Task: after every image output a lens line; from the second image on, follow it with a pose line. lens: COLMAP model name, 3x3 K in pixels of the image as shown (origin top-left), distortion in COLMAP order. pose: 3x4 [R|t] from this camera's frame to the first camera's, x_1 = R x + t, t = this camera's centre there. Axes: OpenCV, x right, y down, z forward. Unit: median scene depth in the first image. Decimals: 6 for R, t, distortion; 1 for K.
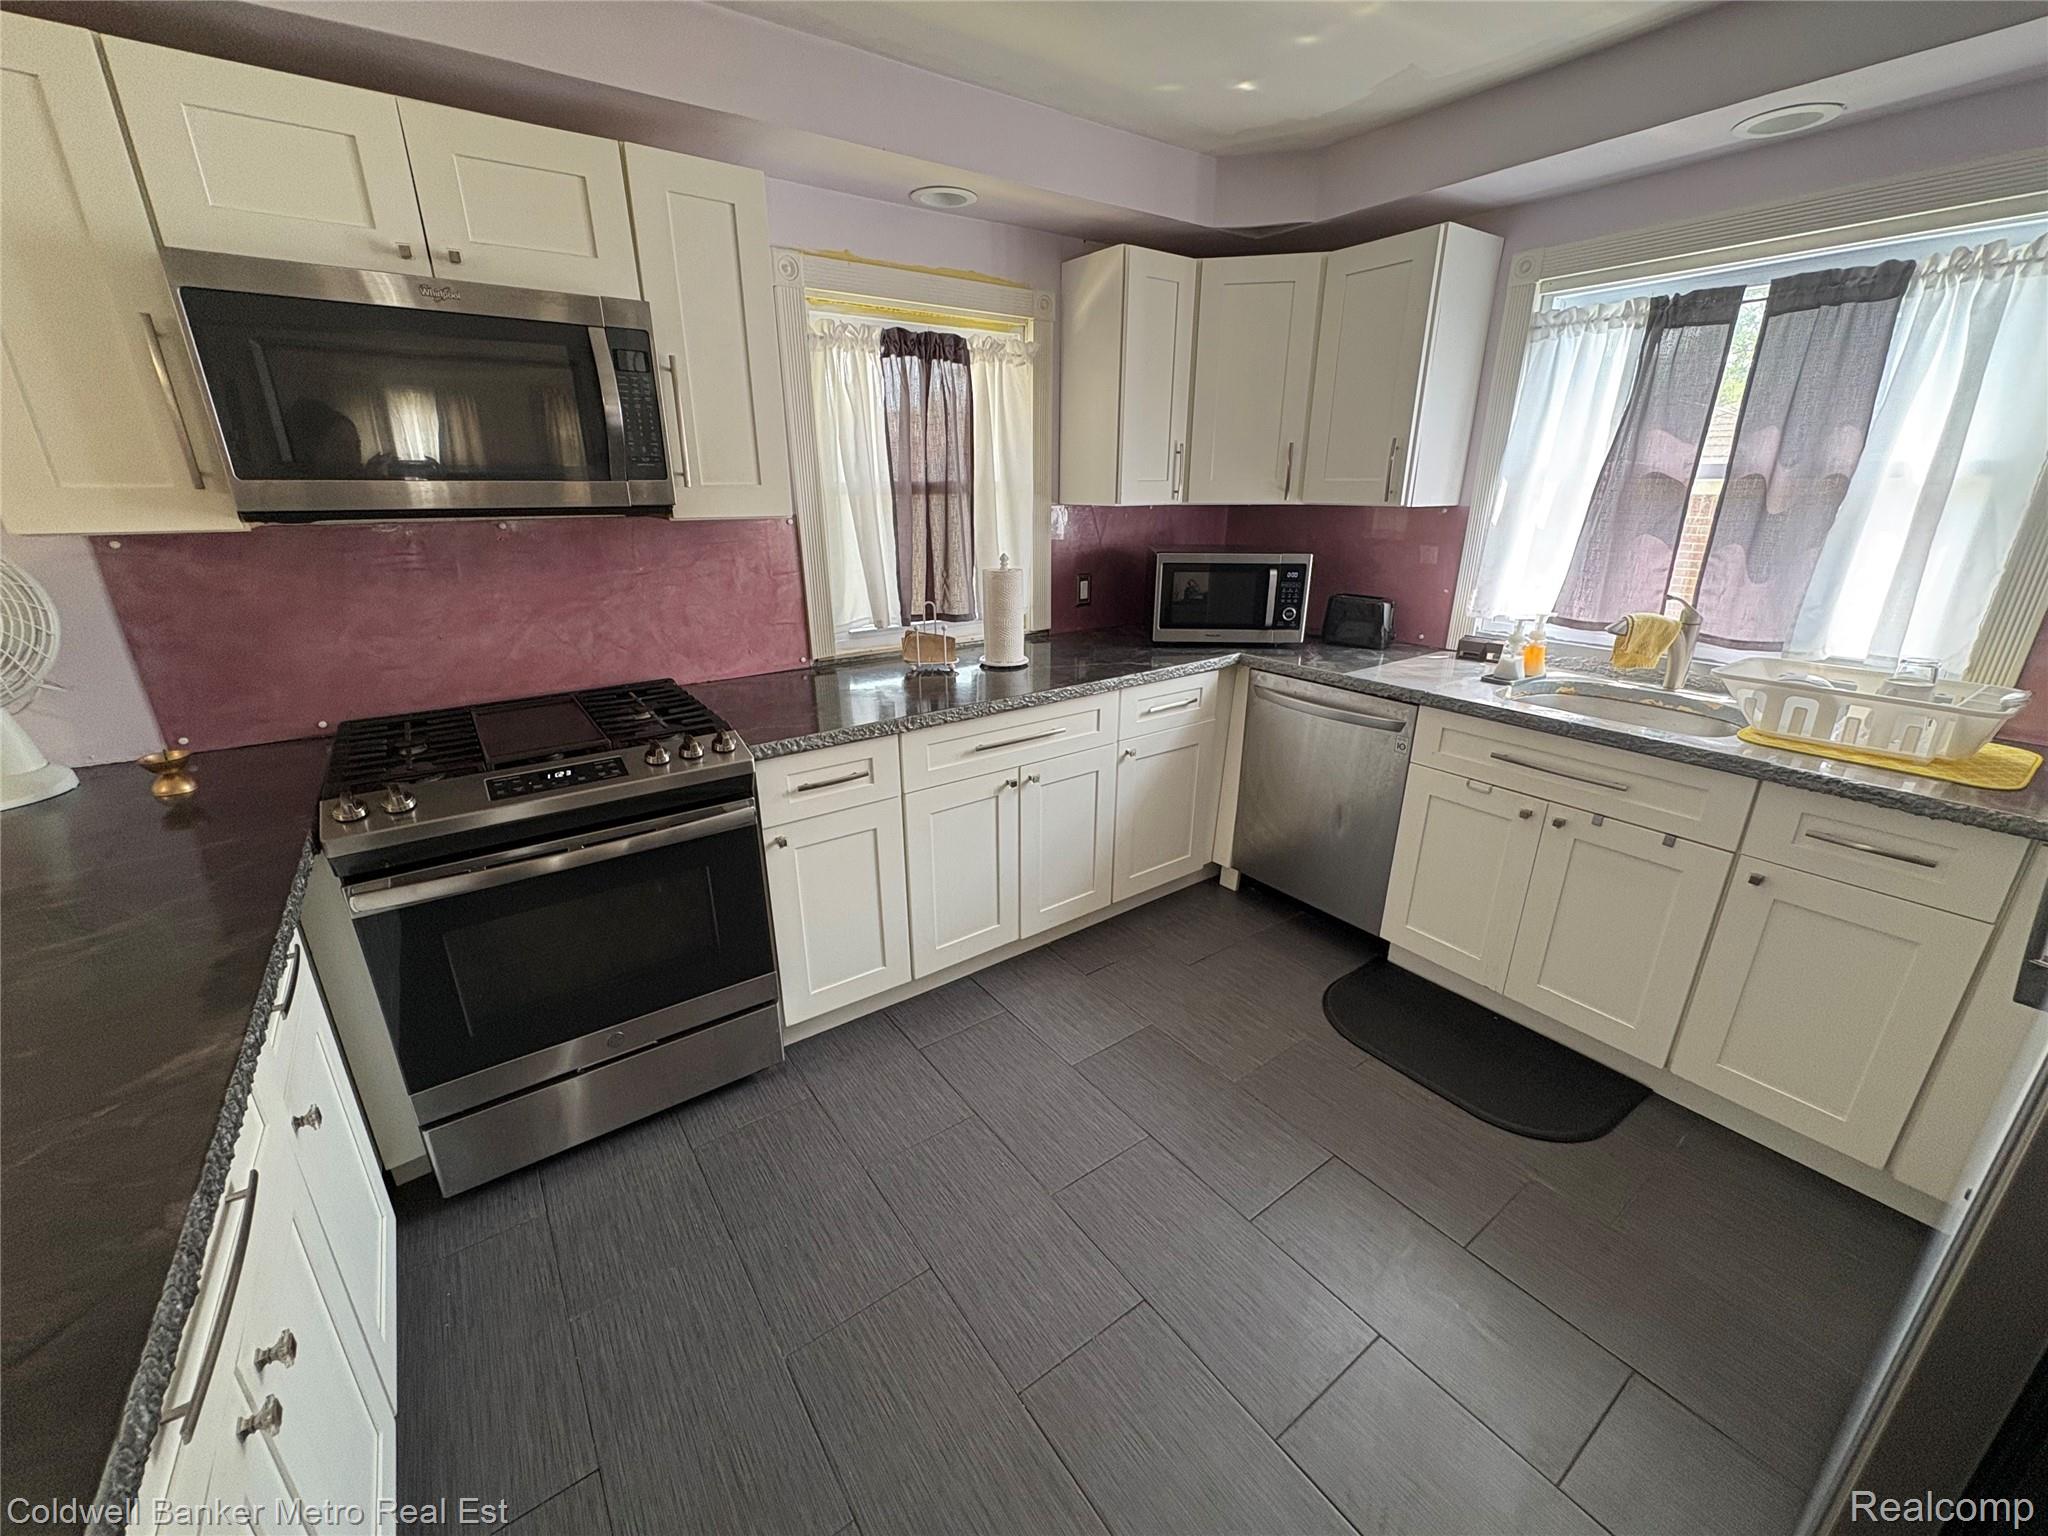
lens RADIAL K [[816.5, 0, 1023.2], [0, 816.5, 772.0], [0, 0, 1]] dist [-0.000038, 0.000282]
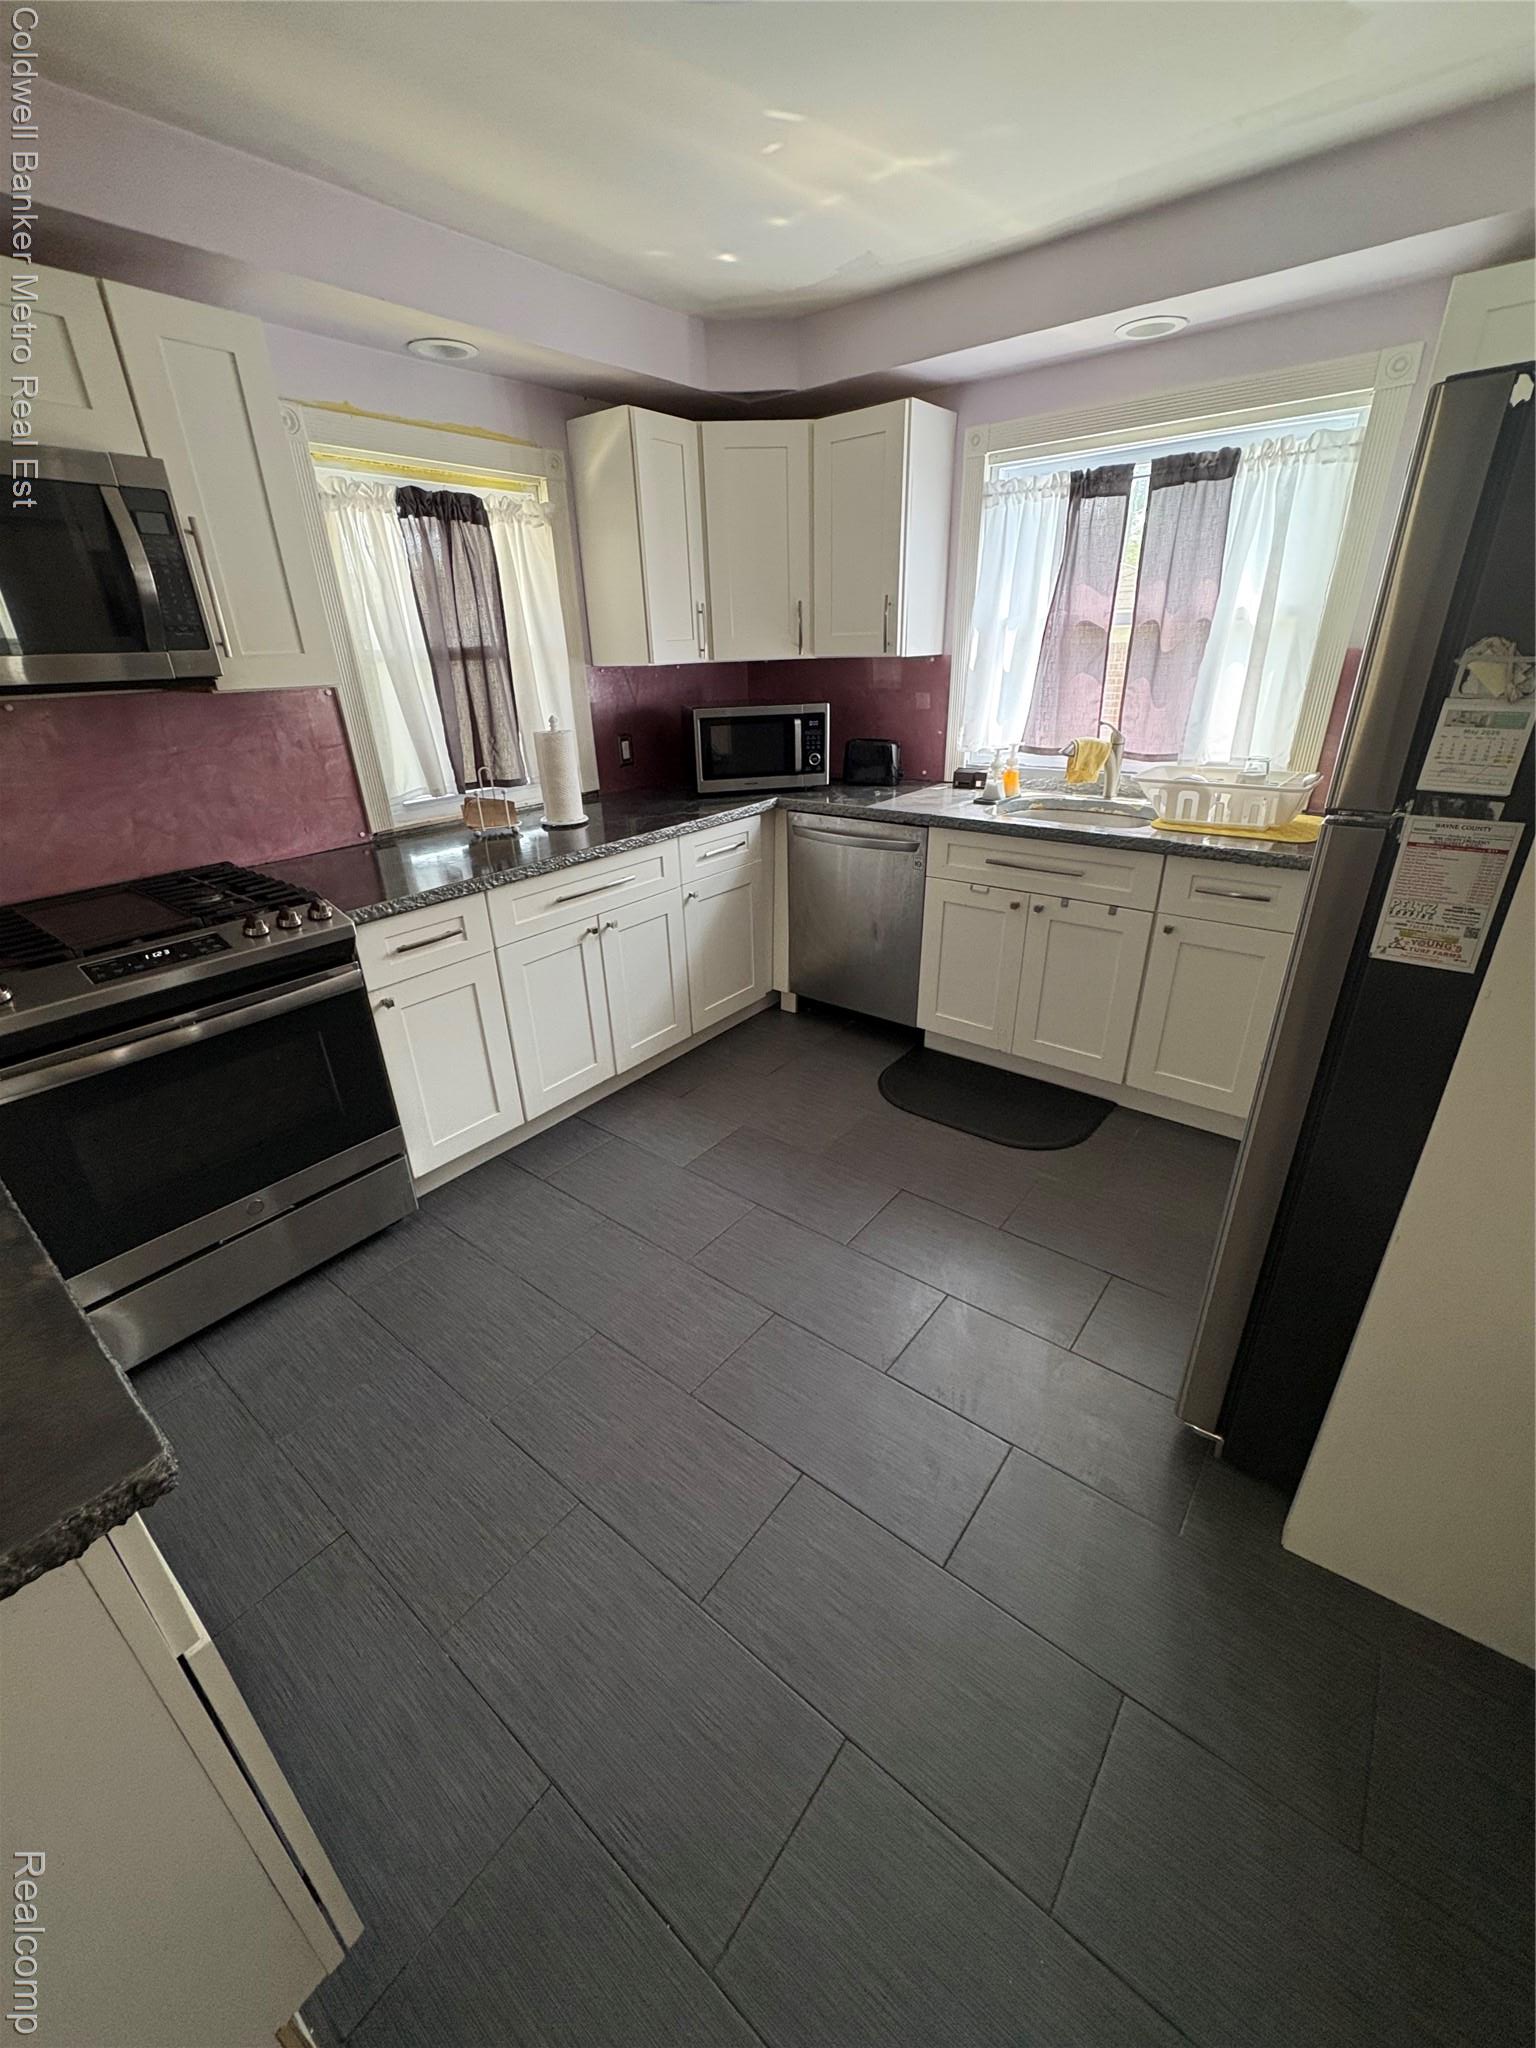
lens RADIAL K [[816.5, 0, 764.2], [0, 816.5, 1025.1], [0, 0, 1]] dist [-0.000038, 0.000282]
pose [[0.962112, -0.138612, 0.234790, -0.068116], [0.116650, 0.987603, 0.105042, 0.051052], [-0.246439, -0.073674, 0.966354, -0.119826]]
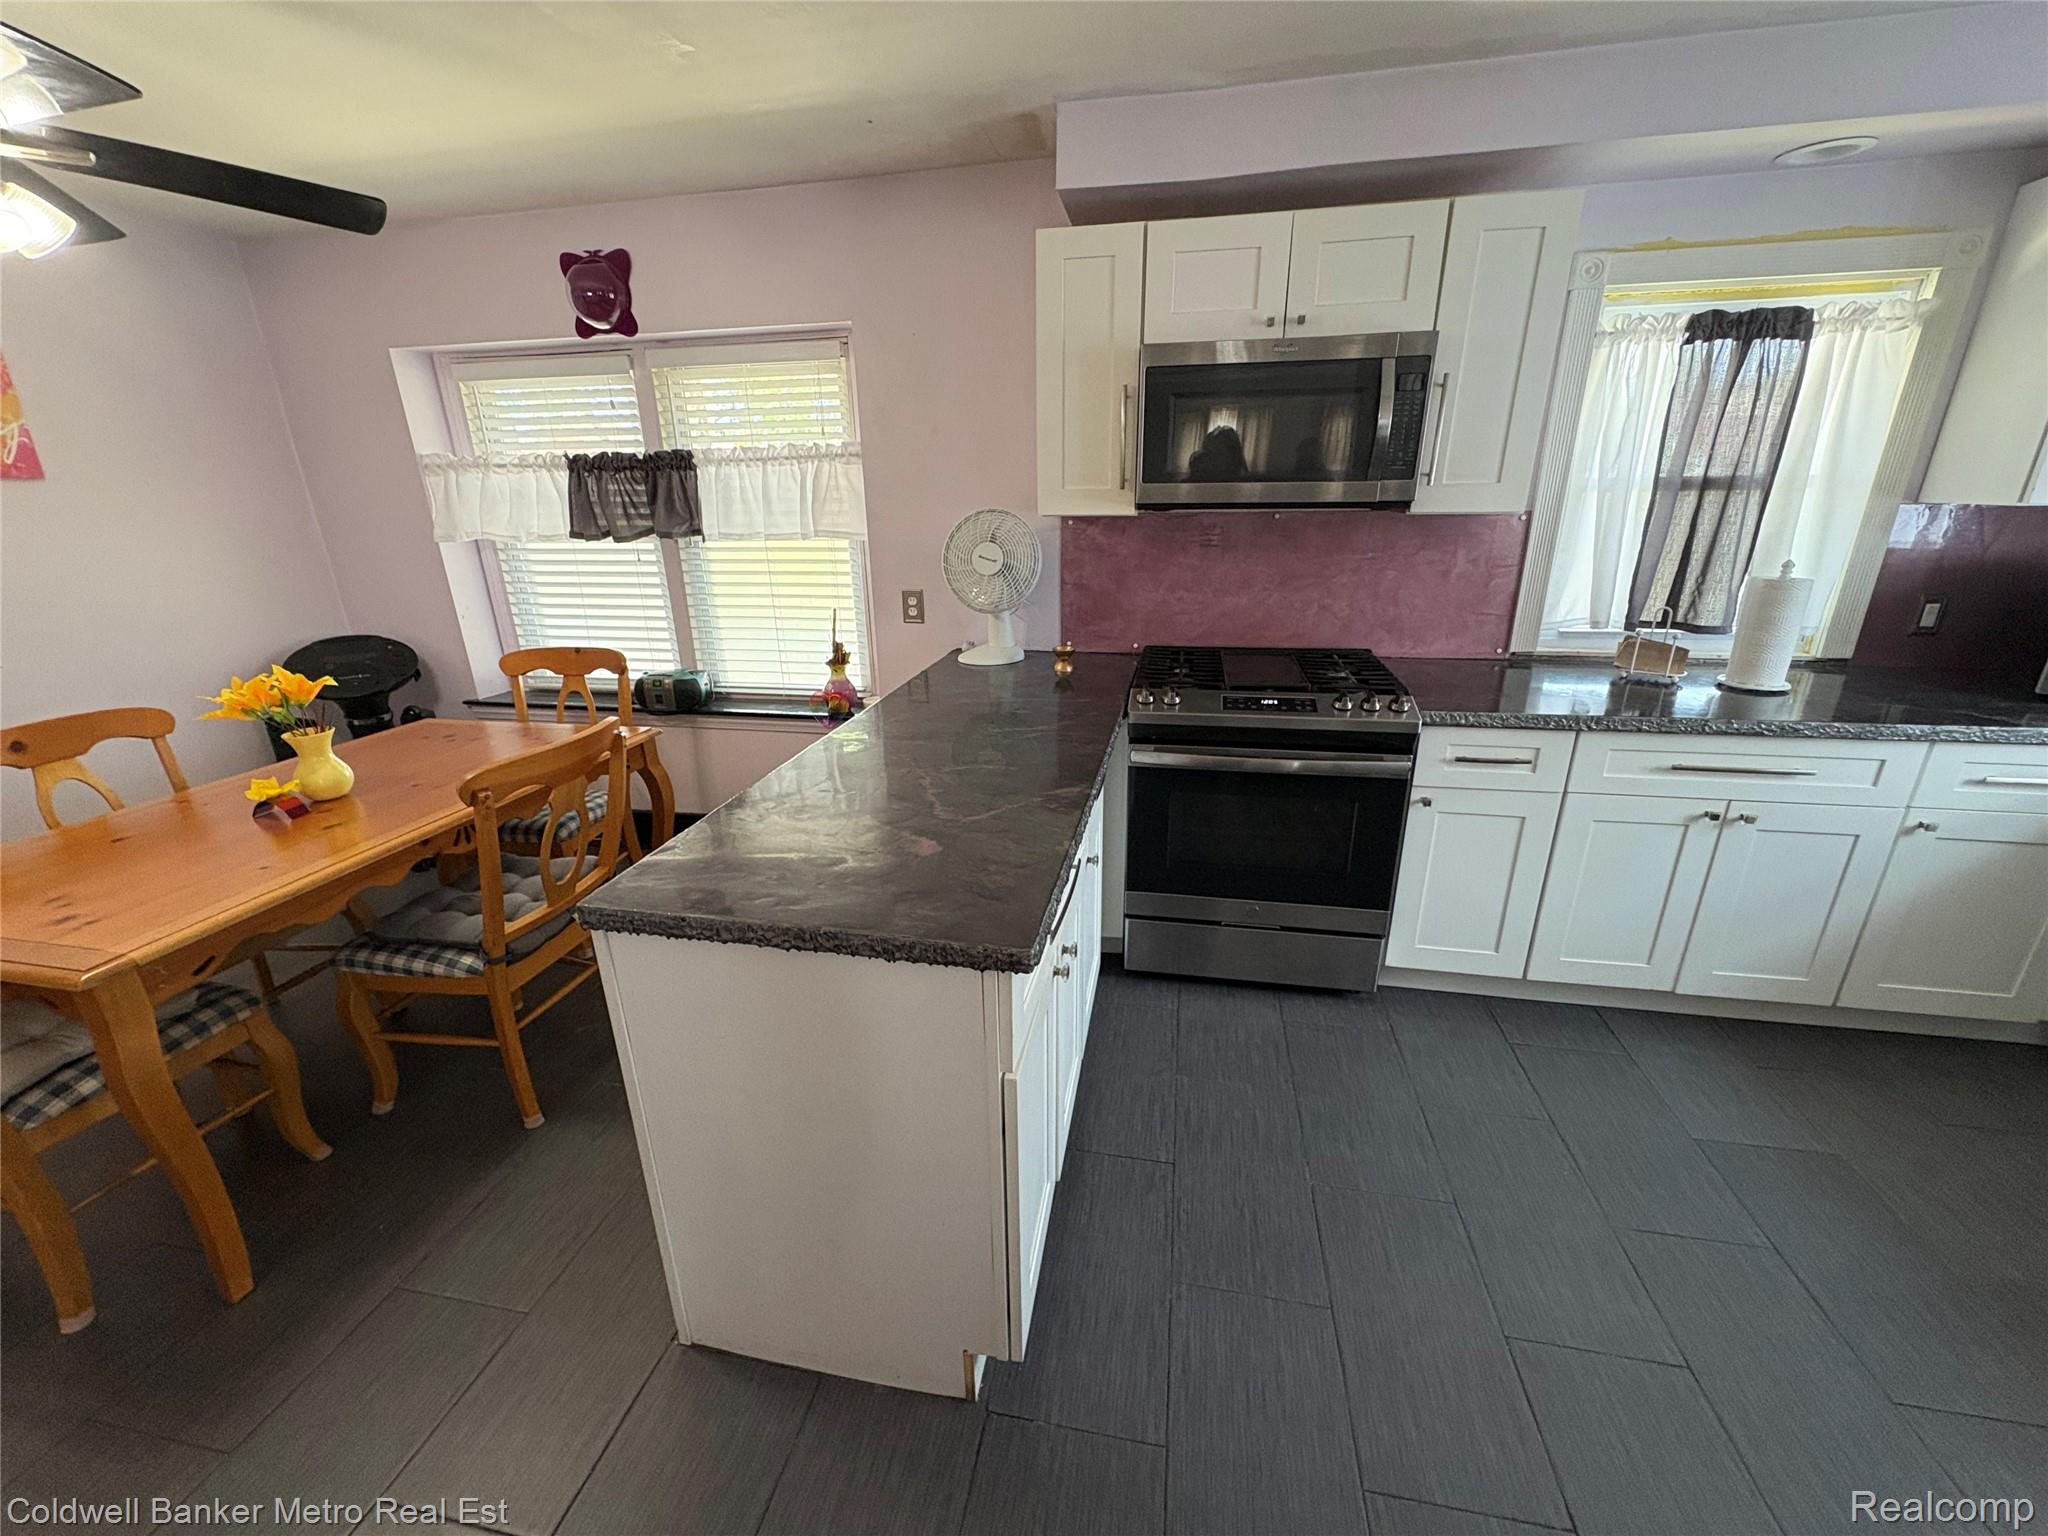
lens RADIAL K [[816.5, 0, 1020.8], [0, 816.5, 771.8], [0, 0, 1]] dist [-0.000038, 0.000282]
pose [[0.683191, 0.234807, -0.691459, 0.076064], [-0.231832, 0.967650, 0.099535, 0.054318], [0.692462, 0.092301, 0.715526, -0.165086]]
